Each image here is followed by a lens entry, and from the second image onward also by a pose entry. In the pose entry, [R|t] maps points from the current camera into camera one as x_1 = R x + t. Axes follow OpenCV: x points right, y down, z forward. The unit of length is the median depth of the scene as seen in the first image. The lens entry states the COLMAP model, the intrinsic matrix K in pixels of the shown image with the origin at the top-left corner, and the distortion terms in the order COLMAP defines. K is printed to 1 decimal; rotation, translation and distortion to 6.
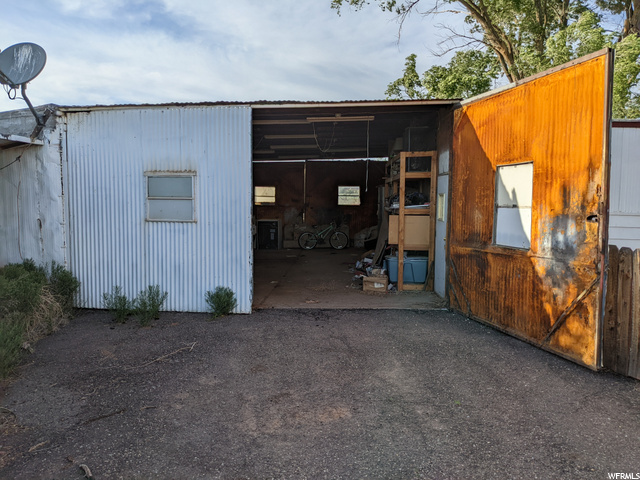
lens RADIAL K [[501.0, 0, 320.4], [0, 501.0, 241.0], [0, 0, 1]] dist [0.049719, -0.003906]
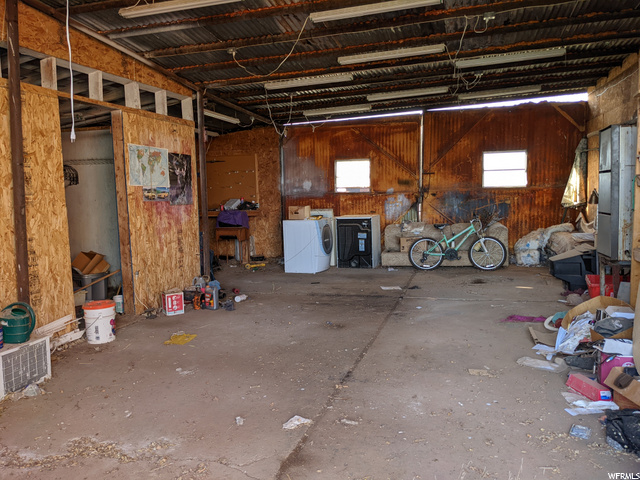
lens RADIAL K [[501.0, 0, 316.8], [0, 501.0, 241.1], [0, 0, 1]] dist [0.049719, -0.003906]
pose [[0.968826, -0.004452, -0.247703, -0.005145], [0.005969, 0.999968, 0.005371, -0.017395], [0.247671, -0.006682, 0.968821, 0.437653]]
